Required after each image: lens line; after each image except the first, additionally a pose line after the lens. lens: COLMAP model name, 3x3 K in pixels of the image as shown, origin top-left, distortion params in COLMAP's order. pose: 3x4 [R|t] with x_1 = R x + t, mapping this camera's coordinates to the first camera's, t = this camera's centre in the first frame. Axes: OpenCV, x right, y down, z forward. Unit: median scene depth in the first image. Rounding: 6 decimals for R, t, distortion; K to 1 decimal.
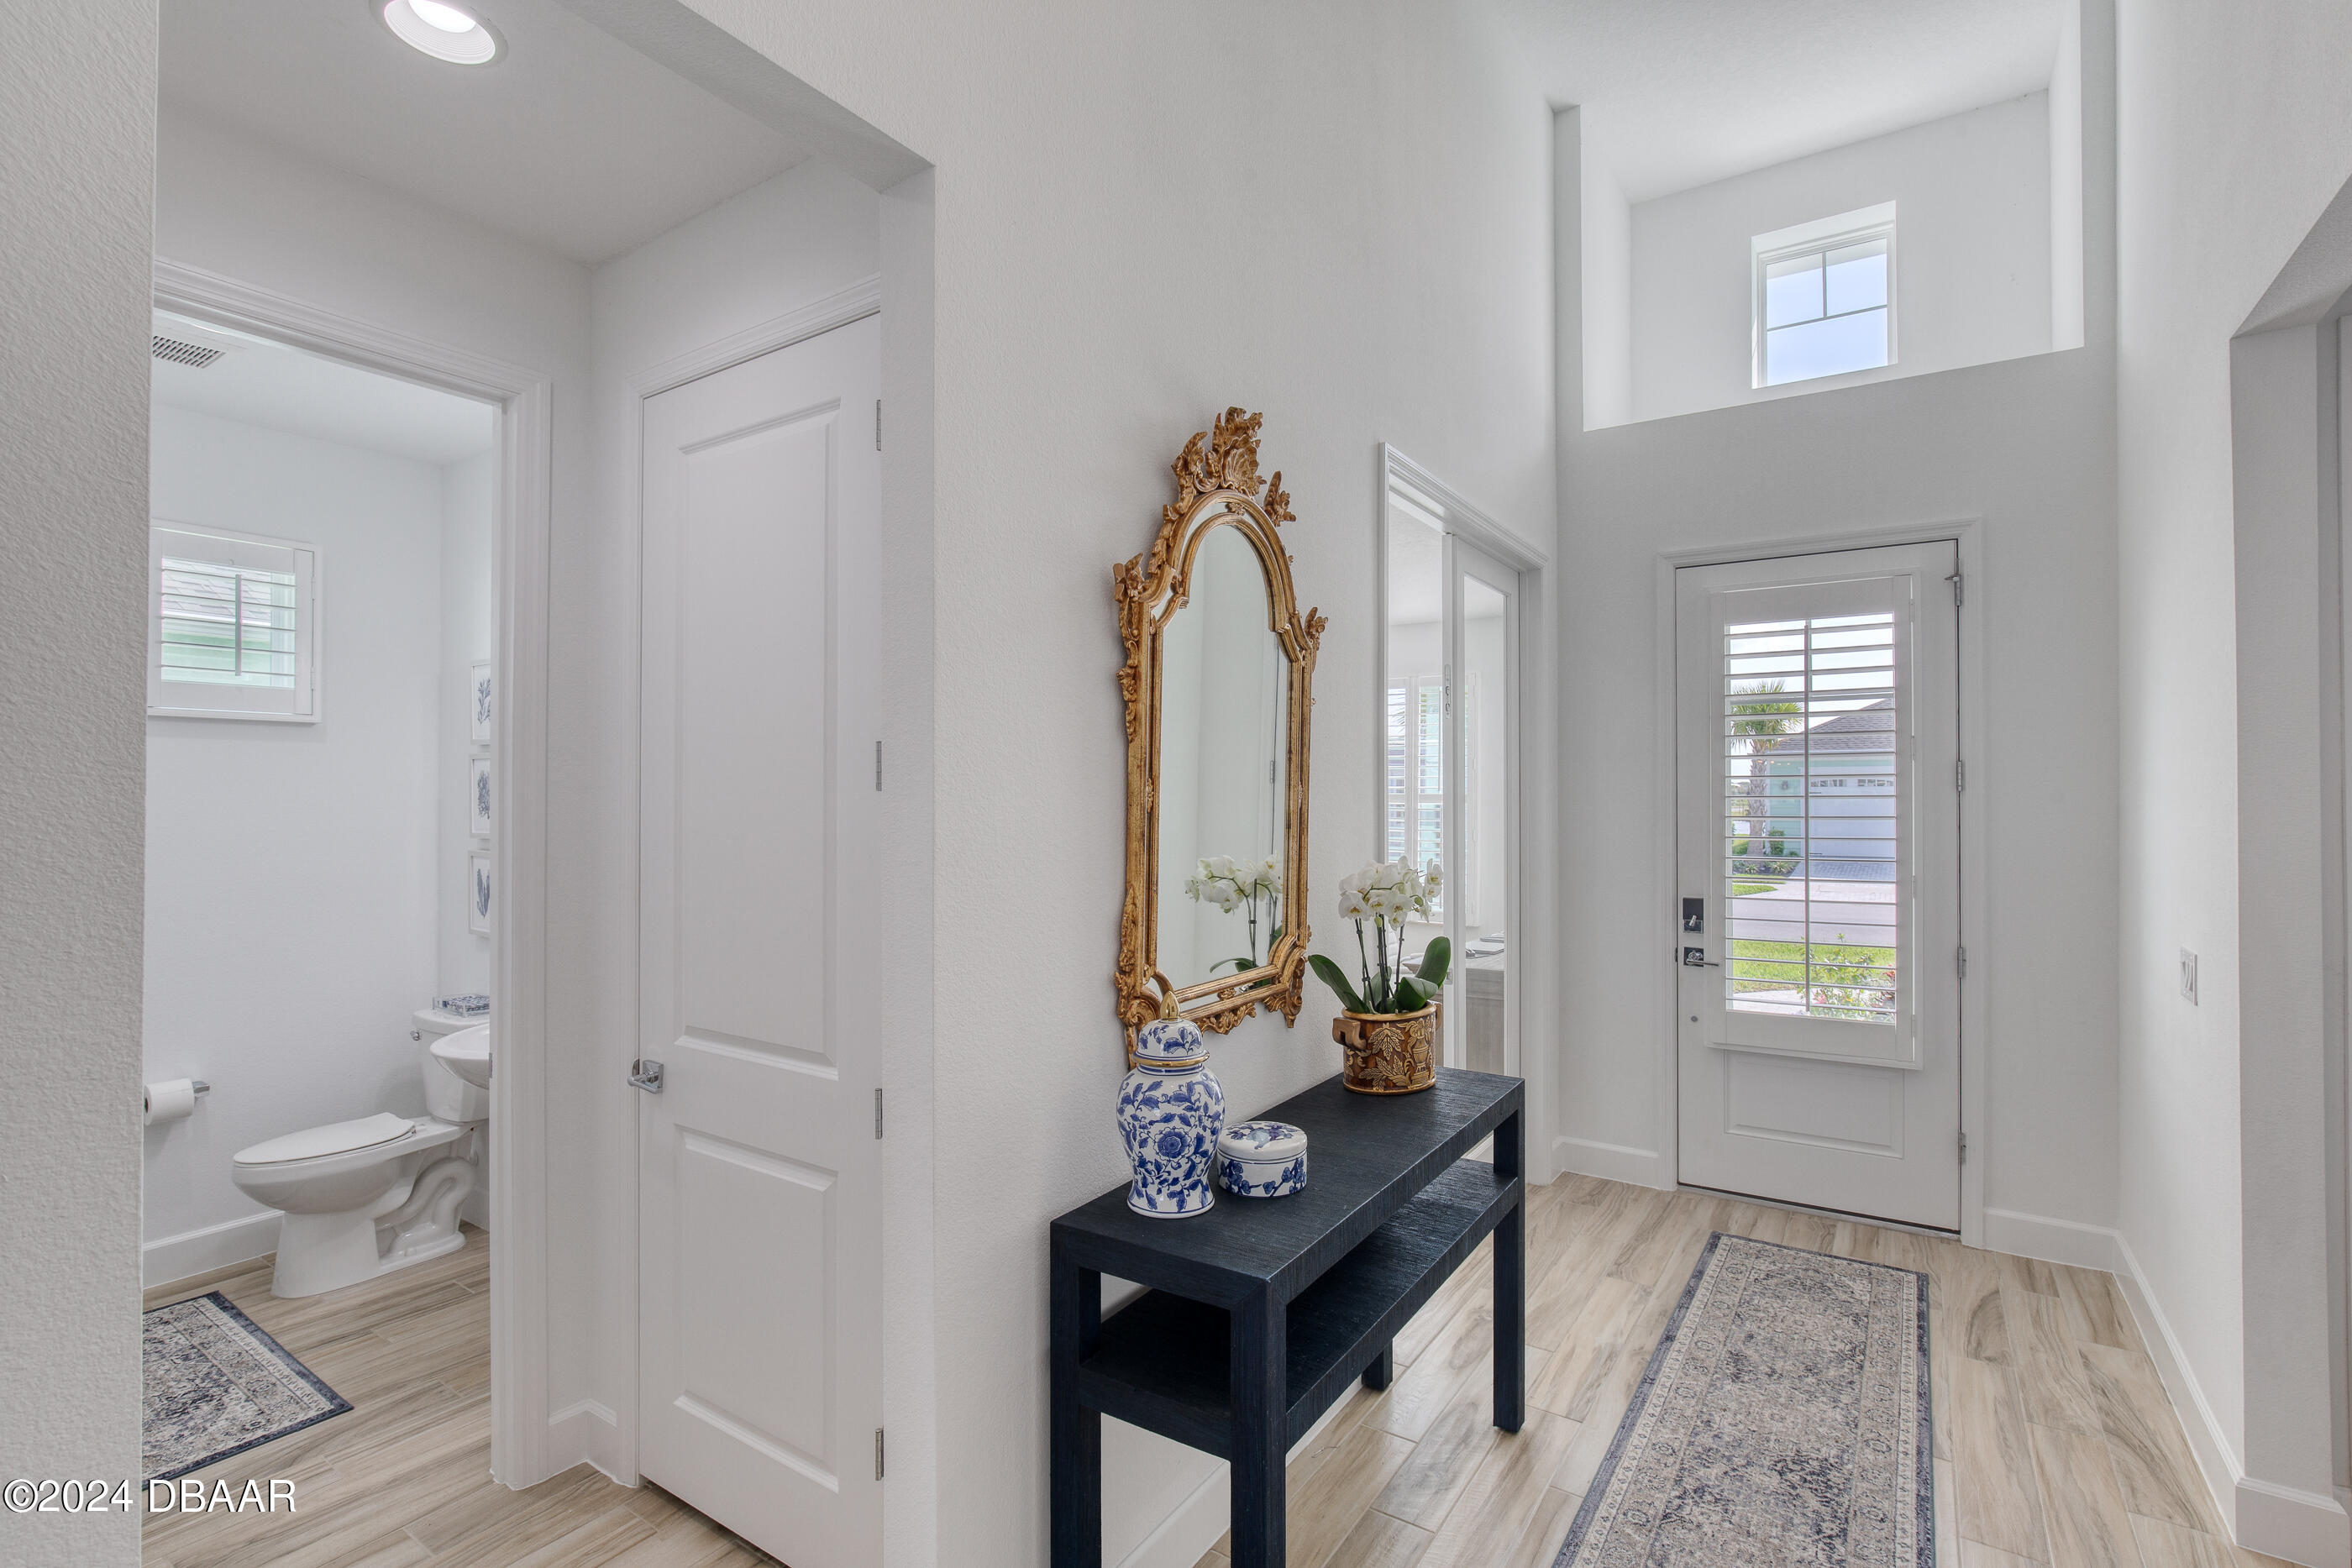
lens RADIAL K [[1085.7, 0, 1170.3], [0, 1085.7, 788.4], [0, 0, 1]] dist [-0.002777, 0.000135]
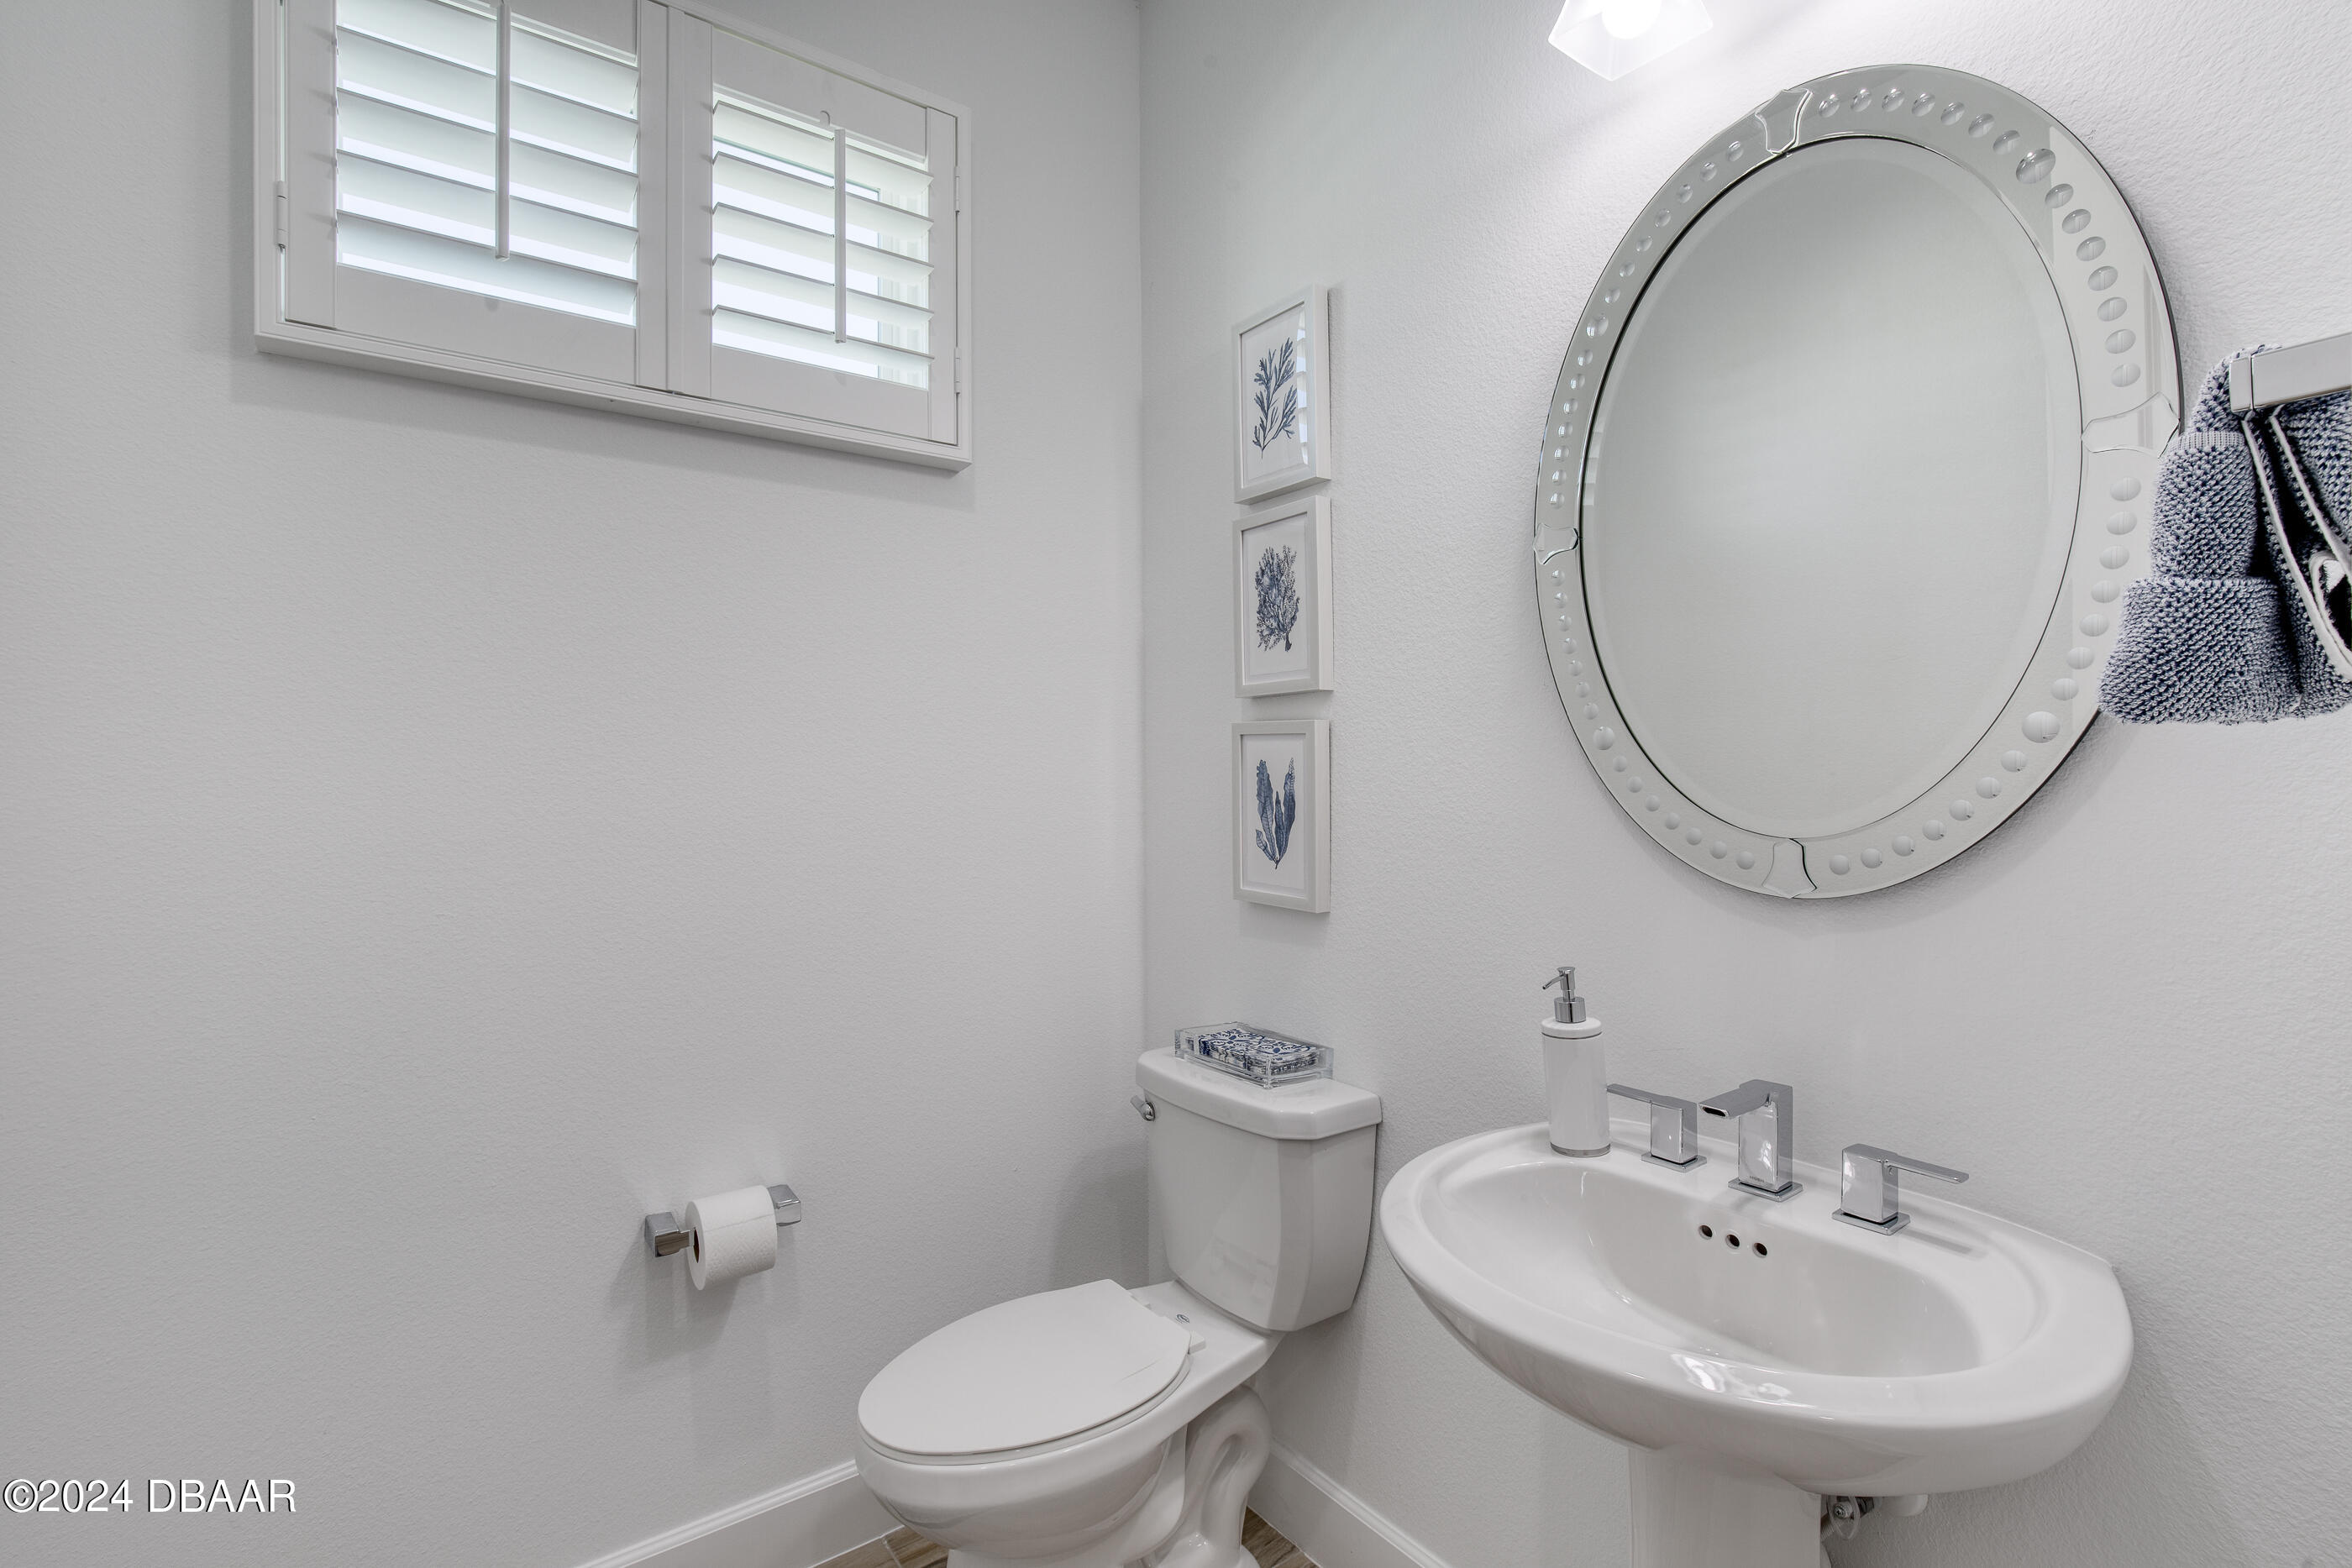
lens RADIAL K [[1085.7, 0, 1178.8], [0, 1085.7, 774.5], [0, 0, 1]] dist [-0.002777, 0.000135]
pose [[0.944908, -0.001194, -0.327333, -0.529447], [0.004061, 0.999959, 0.008076, 0.077918], [0.327310, -0.008961, 0.944874, 0.559216]]
